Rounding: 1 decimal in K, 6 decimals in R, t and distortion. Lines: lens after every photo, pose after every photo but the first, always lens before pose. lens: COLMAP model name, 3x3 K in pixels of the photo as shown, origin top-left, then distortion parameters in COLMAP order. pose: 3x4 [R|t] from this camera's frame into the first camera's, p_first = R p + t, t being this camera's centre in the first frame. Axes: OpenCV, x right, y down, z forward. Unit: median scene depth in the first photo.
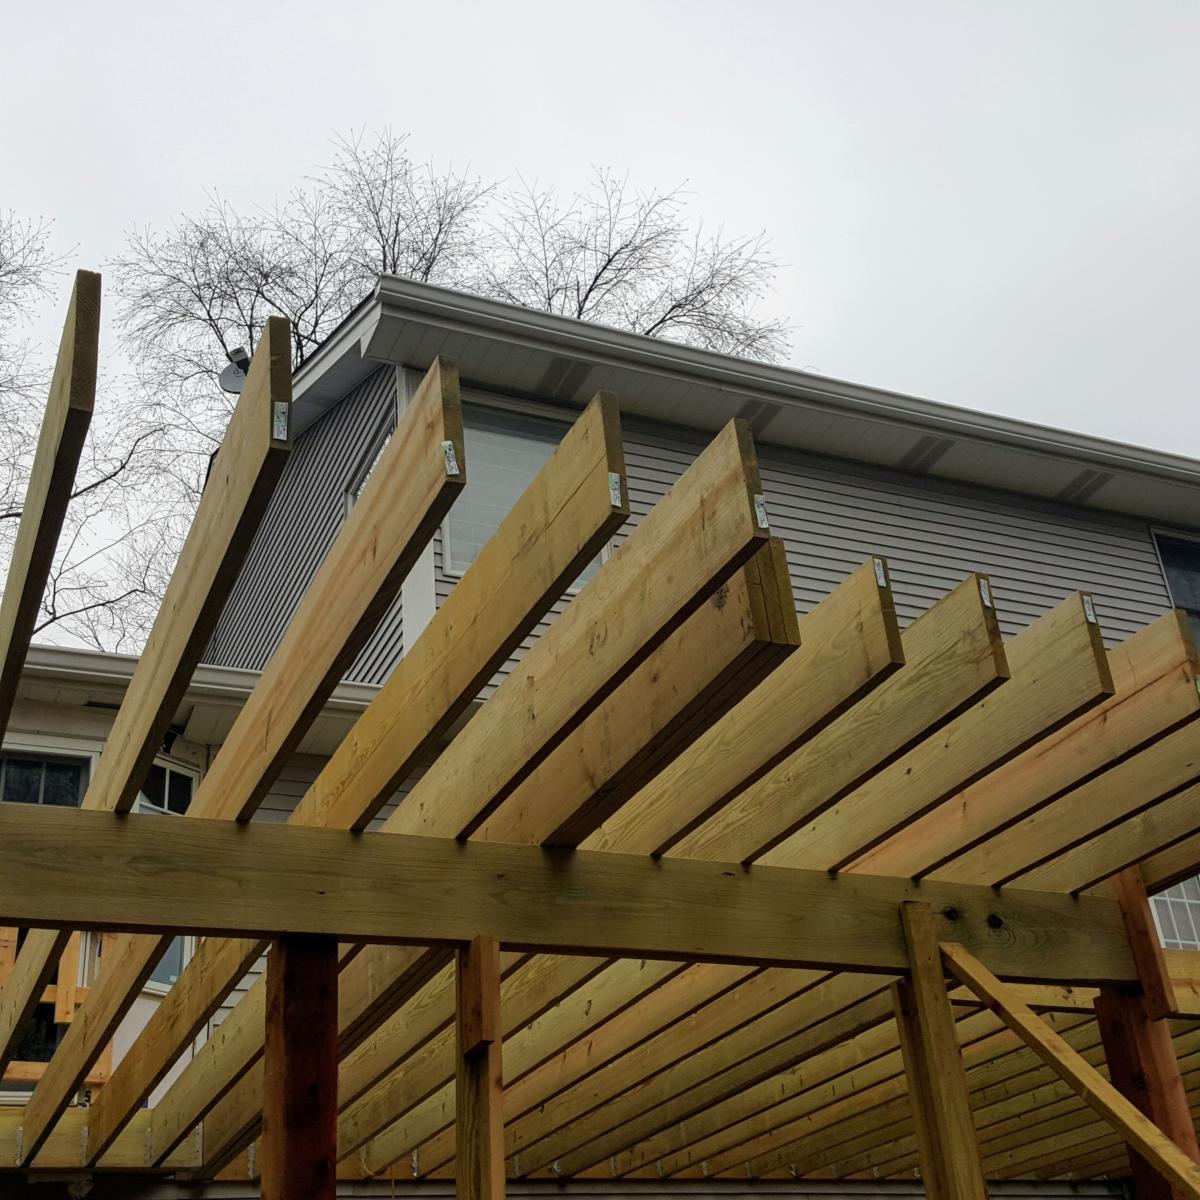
lens RADIAL K [[1552.6, 0, 576.9], [0, 1552.6, 649.1], [0, 0, 1]] dist [0.180688, -0.314717]
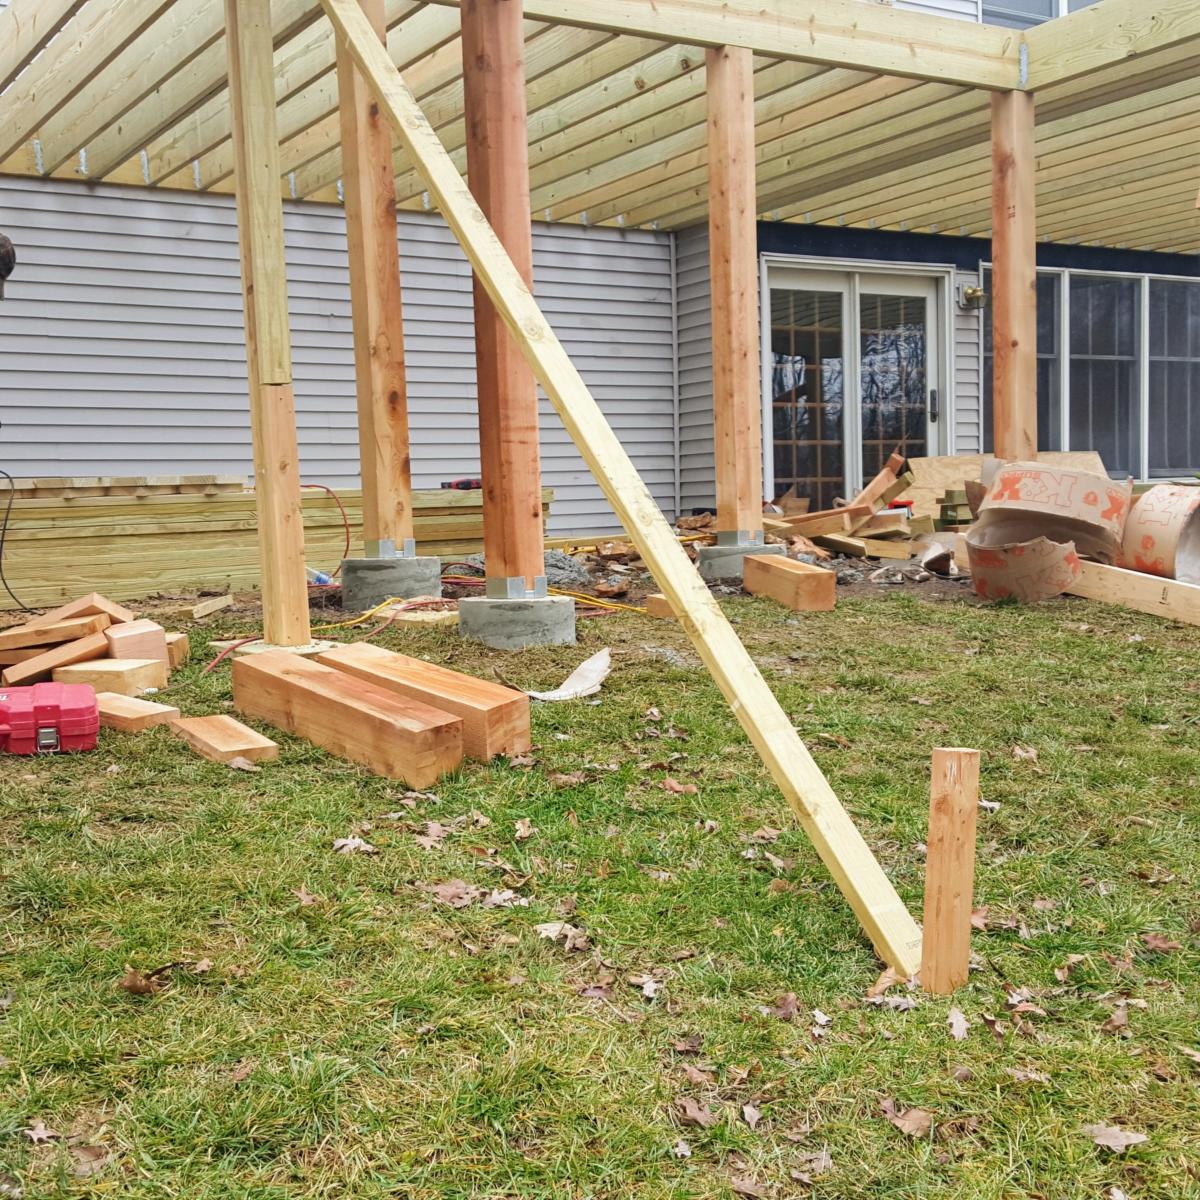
lens RADIAL K [[1552.6, 0, 576.9], [0, 1552.6, 649.1], [0, 0, 1]] dist [0.180688, -0.314717]
pose [[0.988326, 0.024325, 0.150397, 0.292912], [-0.100714, 0.845019, 0.525166, 0.055752], [-0.114314, -0.534182, 0.837605, -0.058492]]
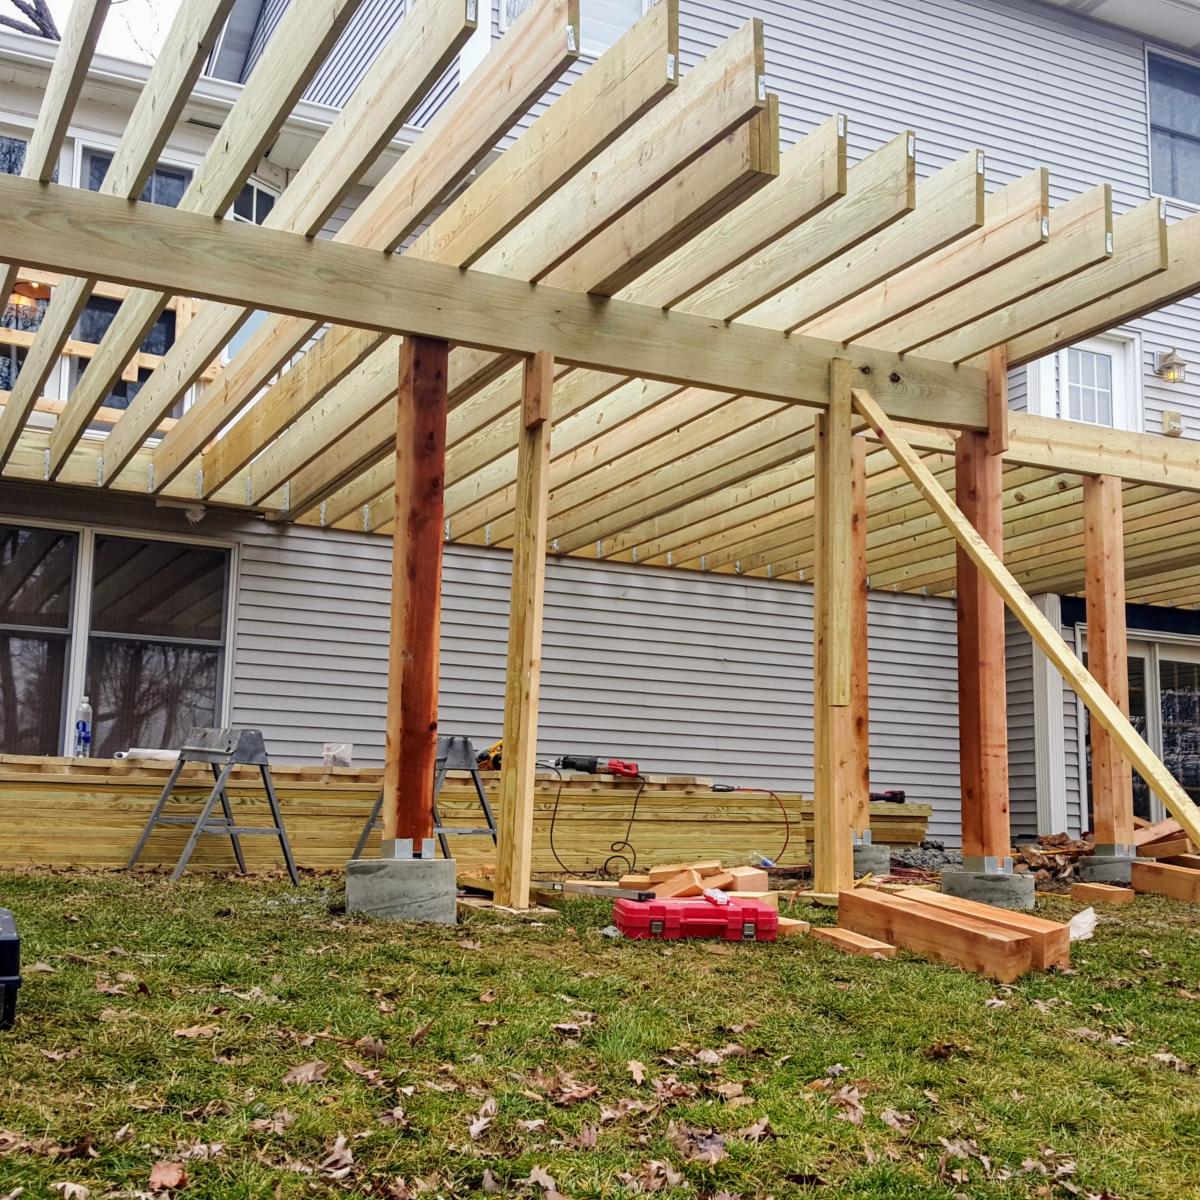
lens RADIAL K [[1555.5, 0, 615.5], [0, 1555.5, 635.3], [0, 0, 1]] dist [0.198239, -0.356965]
pose [[0.994449, 0.094407, 0.046465, -0.031630], [-0.104481, 0.938255, 0.329789, -0.053182], [-0.012461, -0.332813, 0.942911, -0.433707]]
